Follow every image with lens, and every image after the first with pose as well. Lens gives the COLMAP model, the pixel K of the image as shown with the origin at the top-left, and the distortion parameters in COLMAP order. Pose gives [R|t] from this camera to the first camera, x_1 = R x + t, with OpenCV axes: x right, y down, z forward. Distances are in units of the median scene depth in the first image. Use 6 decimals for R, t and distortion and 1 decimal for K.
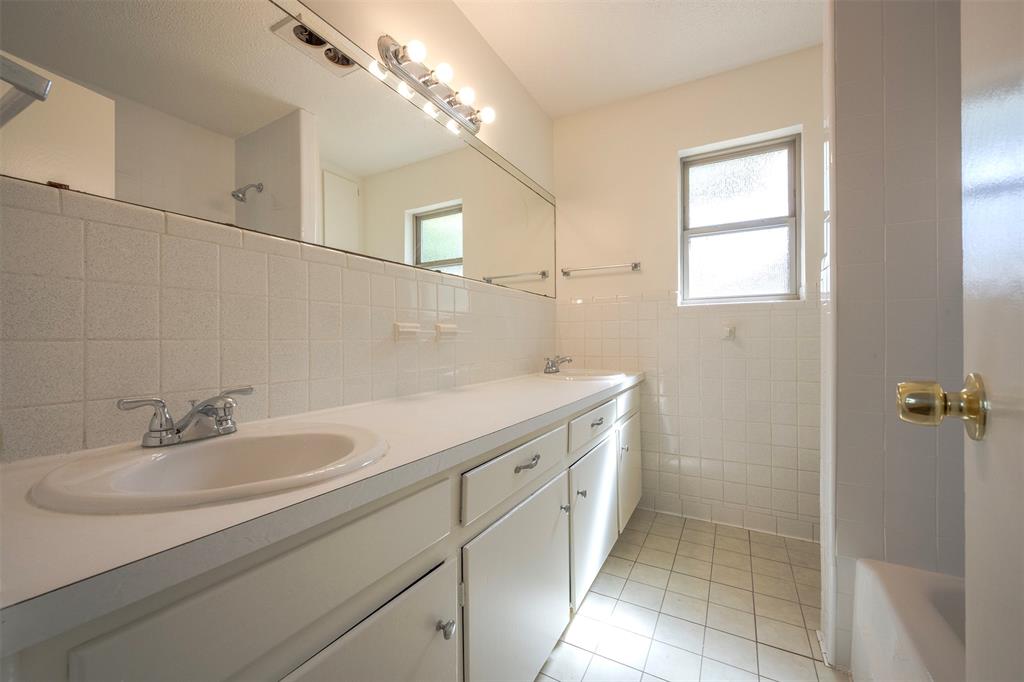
lens RADIAL K [[404.3, 0, 512.7], [0, 404.3, 339.0], [0, 0, 1]] dist [-0.000513, -0.000125]
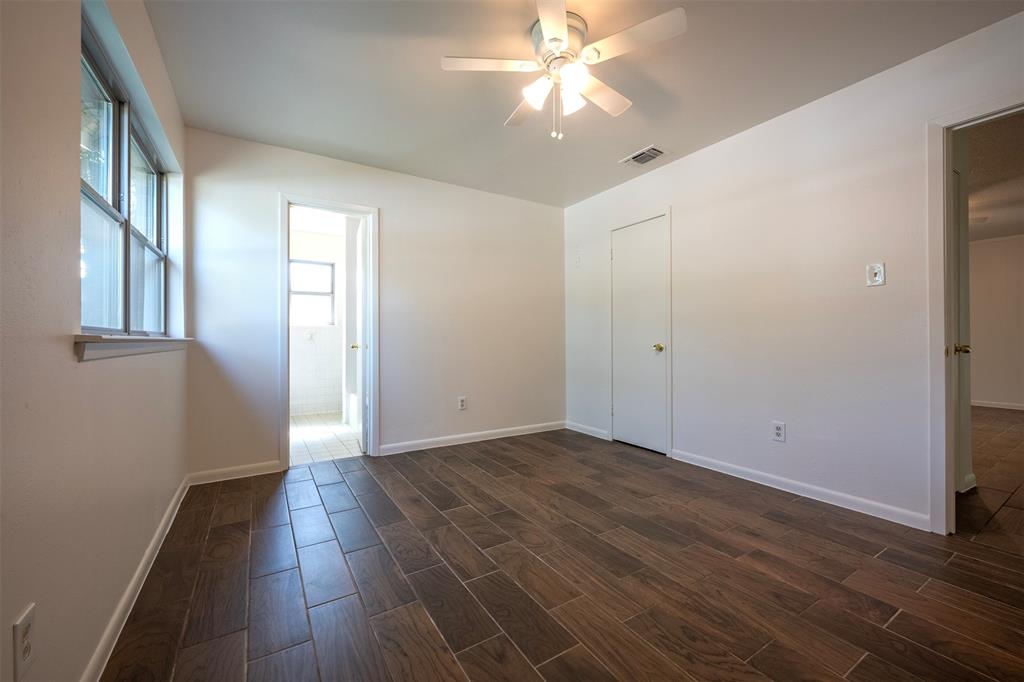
lens RADIAL K [[404.3, 0, 512.7], [0, 404.3, 339.0], [0, 0, 1]] dist [-0.000513, -0.000125]
pose [[0.495698, -0.002848, 0.868490, -1.004765], [0.009374, 0.999954, -0.002071, 0.013311], [-0.868444, 0.009168, 0.495702, -1.311674]]
